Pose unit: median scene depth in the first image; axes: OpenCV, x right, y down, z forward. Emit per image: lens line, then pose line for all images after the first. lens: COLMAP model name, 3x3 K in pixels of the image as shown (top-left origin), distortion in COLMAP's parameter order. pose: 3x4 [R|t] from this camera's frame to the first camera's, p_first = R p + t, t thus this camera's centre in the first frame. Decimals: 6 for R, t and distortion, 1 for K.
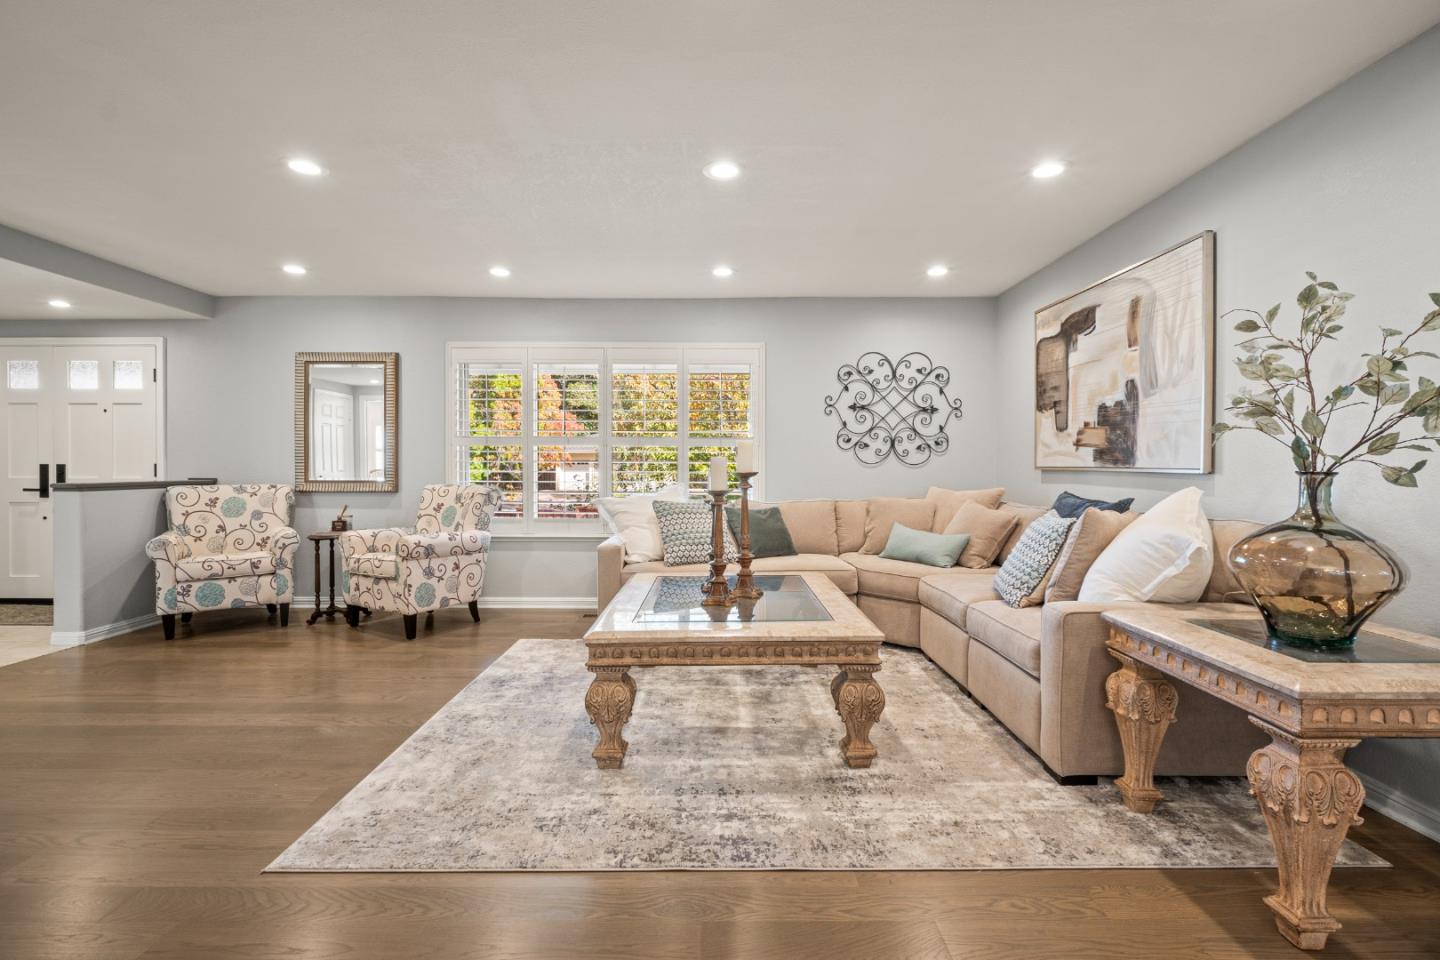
lens RADIAL K [[663.7, 0, 721.1], [0, 663.7, 475.5], [0, 0, 1]] dist [-0.011670, 0.001077]
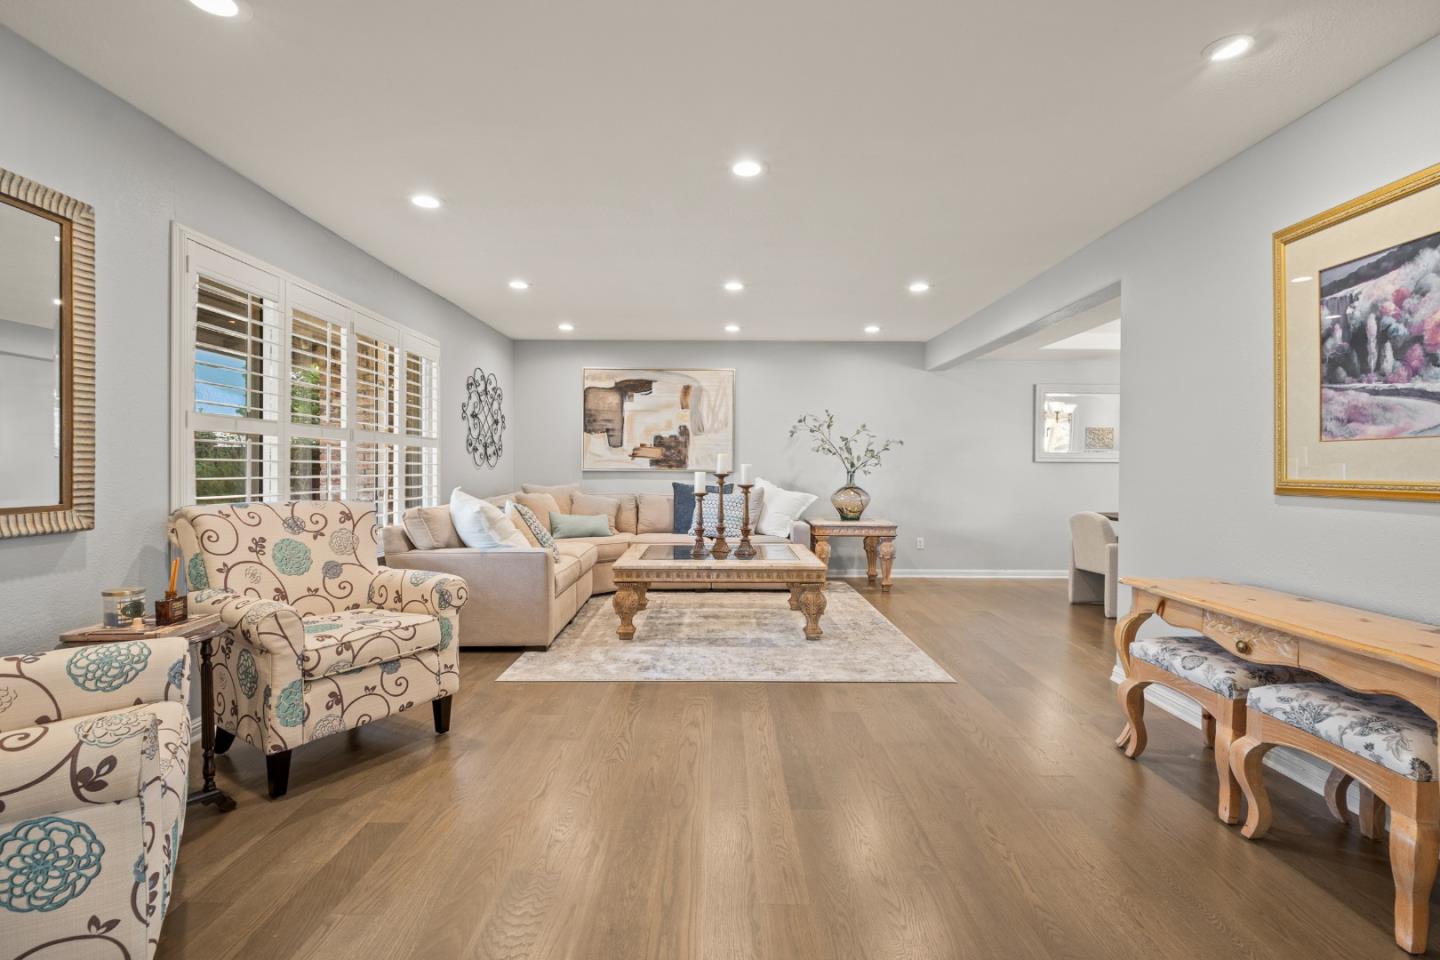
lens RADIAL K [[663.7, 0, 720.6], [0, 663.7, 474.3], [0, 0, 1]] dist [-0.011670, 0.001077]
pose [[0.005504, -0.011205, 0.999922, -1.303872], [0.007465, 0.999910, 0.011164, -0.018383], [-0.999957, 0.007403, 0.005588, 0.831824]]
